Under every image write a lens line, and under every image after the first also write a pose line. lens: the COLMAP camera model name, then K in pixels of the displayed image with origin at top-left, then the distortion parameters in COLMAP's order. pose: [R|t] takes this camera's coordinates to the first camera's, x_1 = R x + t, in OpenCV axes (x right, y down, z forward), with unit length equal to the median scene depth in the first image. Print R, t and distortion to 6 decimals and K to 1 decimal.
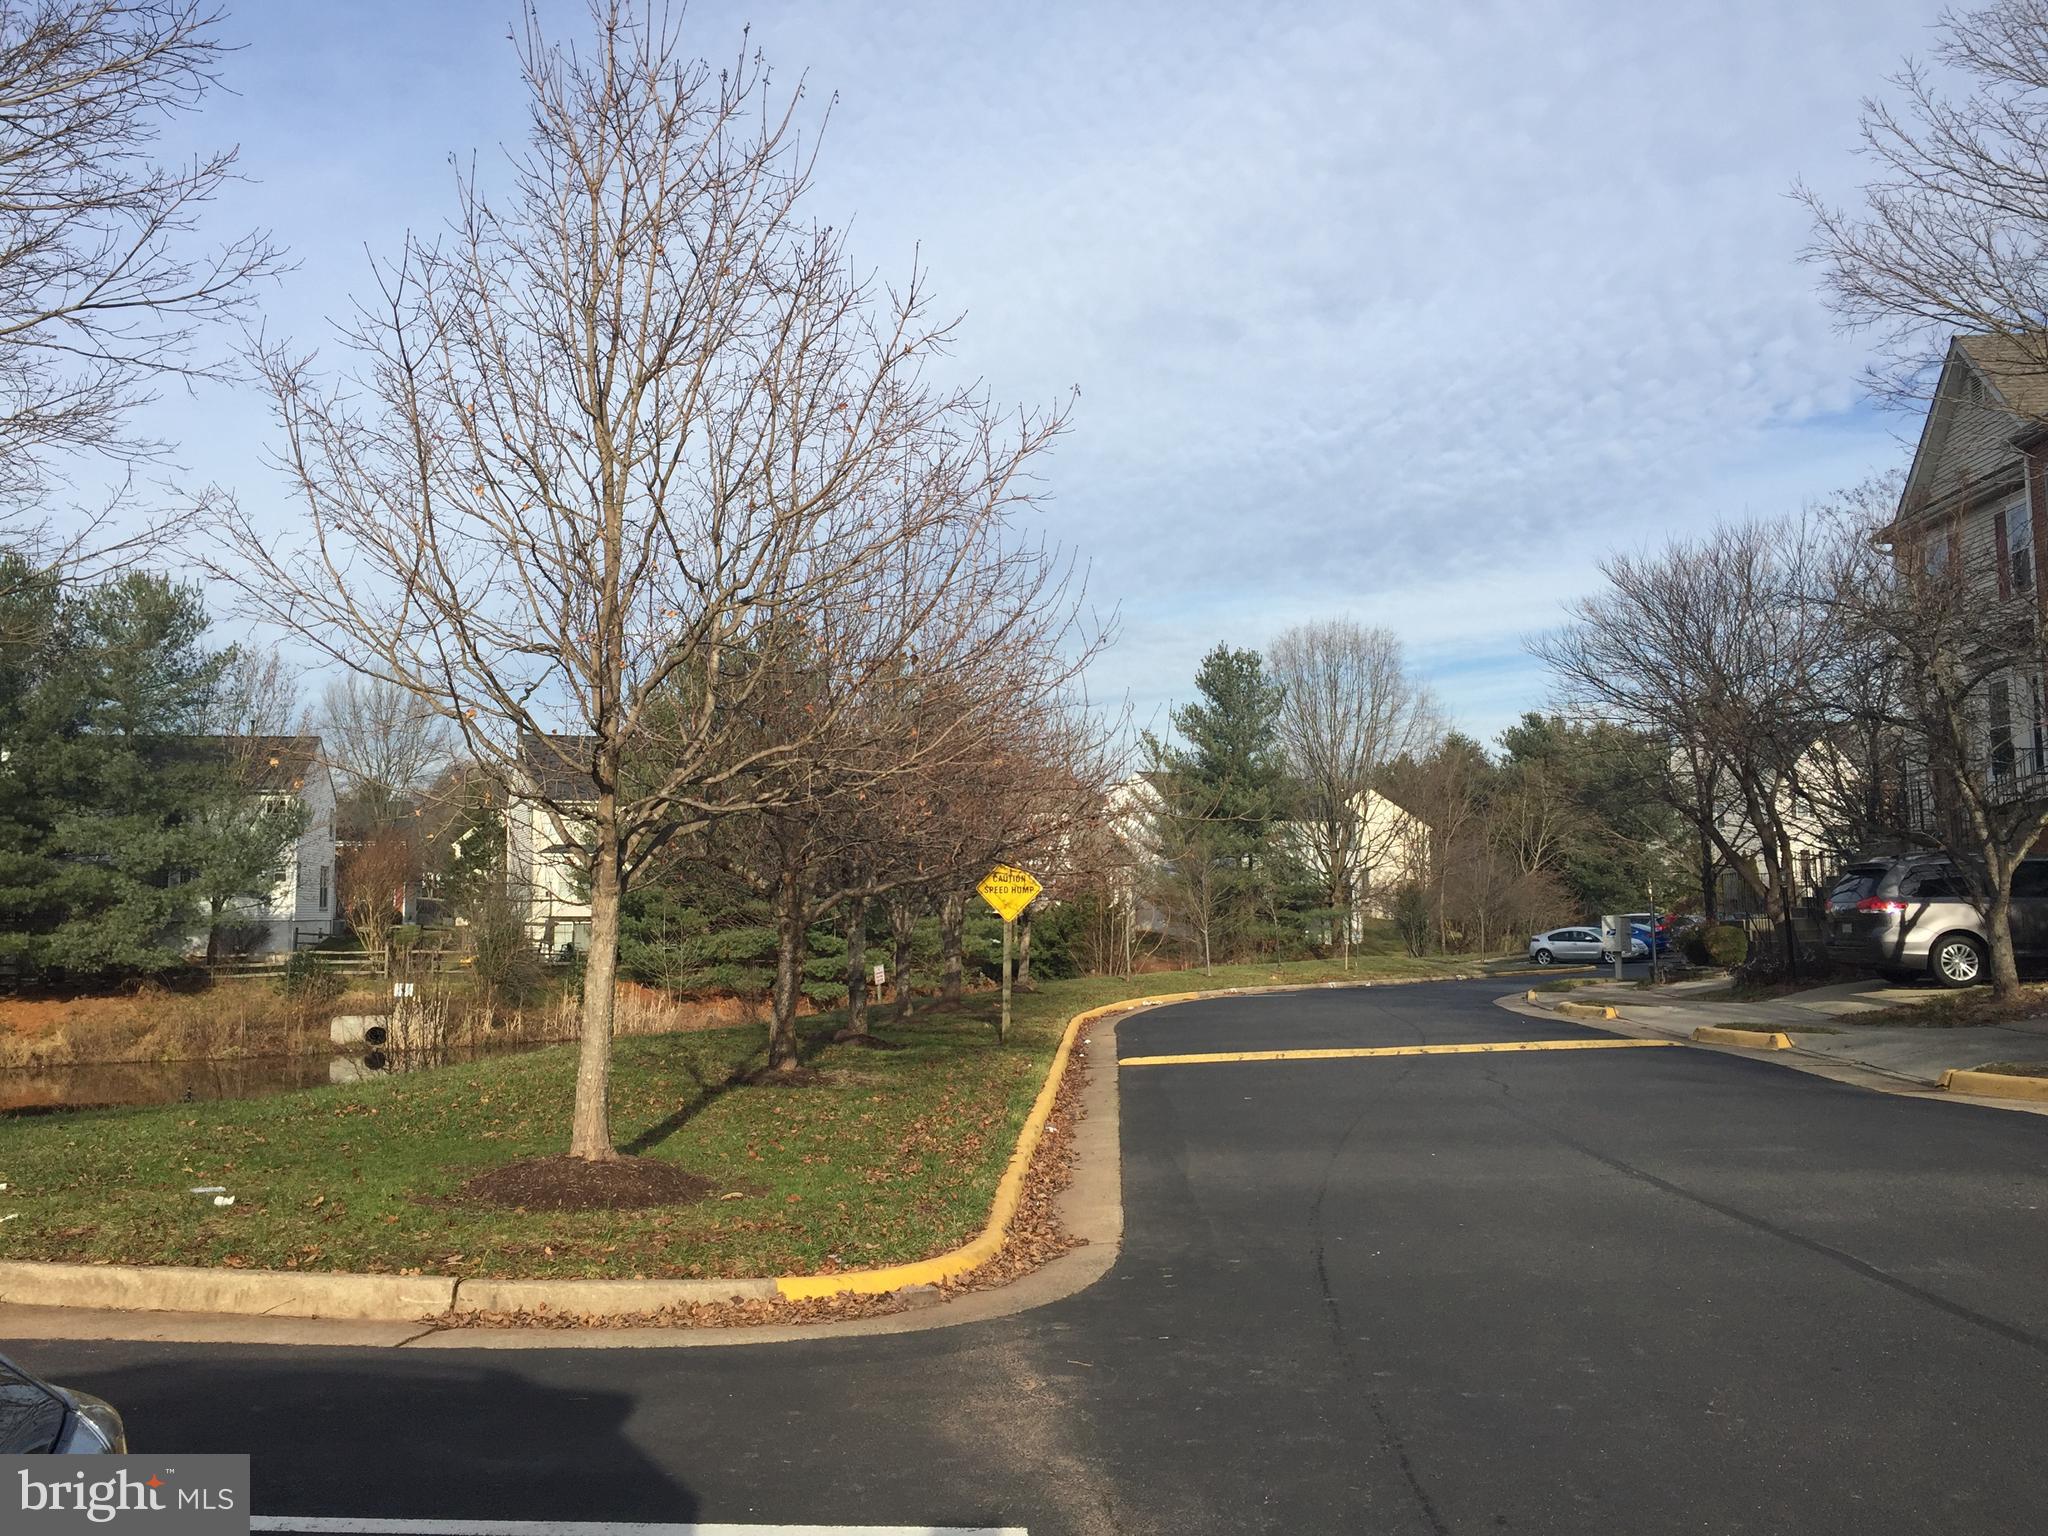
lens RADIAL K [[1740.1, 0, 1032.1], [0, 1740.1, 758.5], [0, 0, 1]] dist [0.076653, -0.101093]
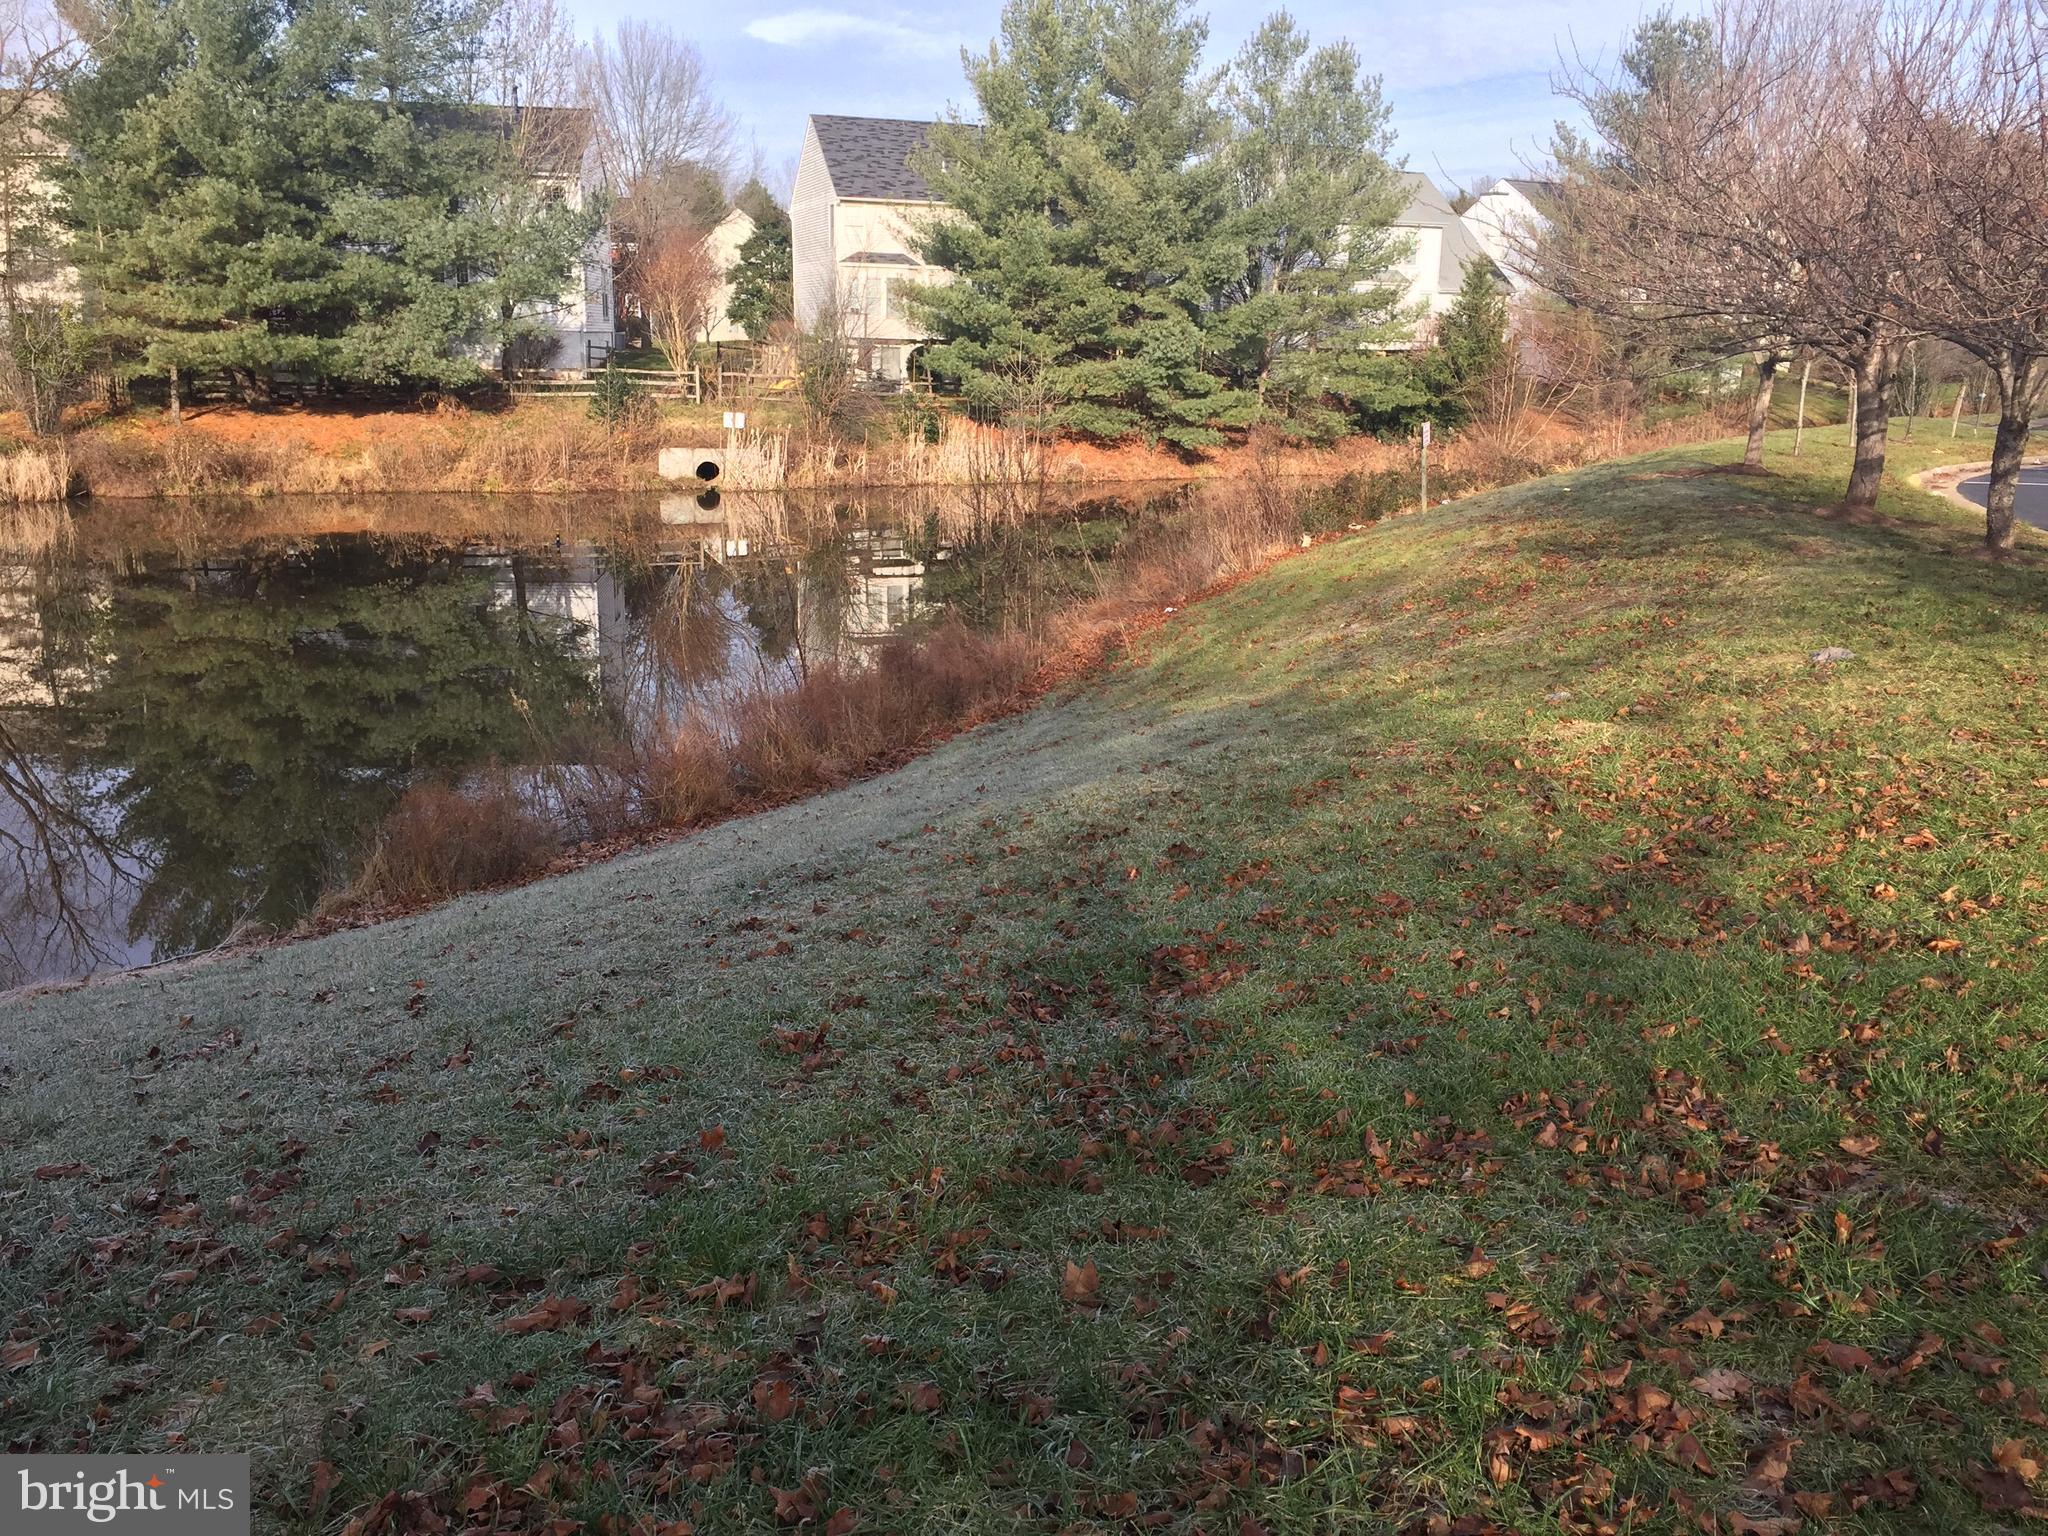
lens RADIAL K [[1740.1, 0, 1028.8], [0, 1740.1, 735.4], [0, 0, 1]] dist [0.076653, -0.101093]
pose [[0.995538, 0.049304, -0.080459, -0.138881], [-0.022414, 0.951798, 0.305907, 0.013575], [0.091663, -0.302738, 0.948656, 0.153427]]
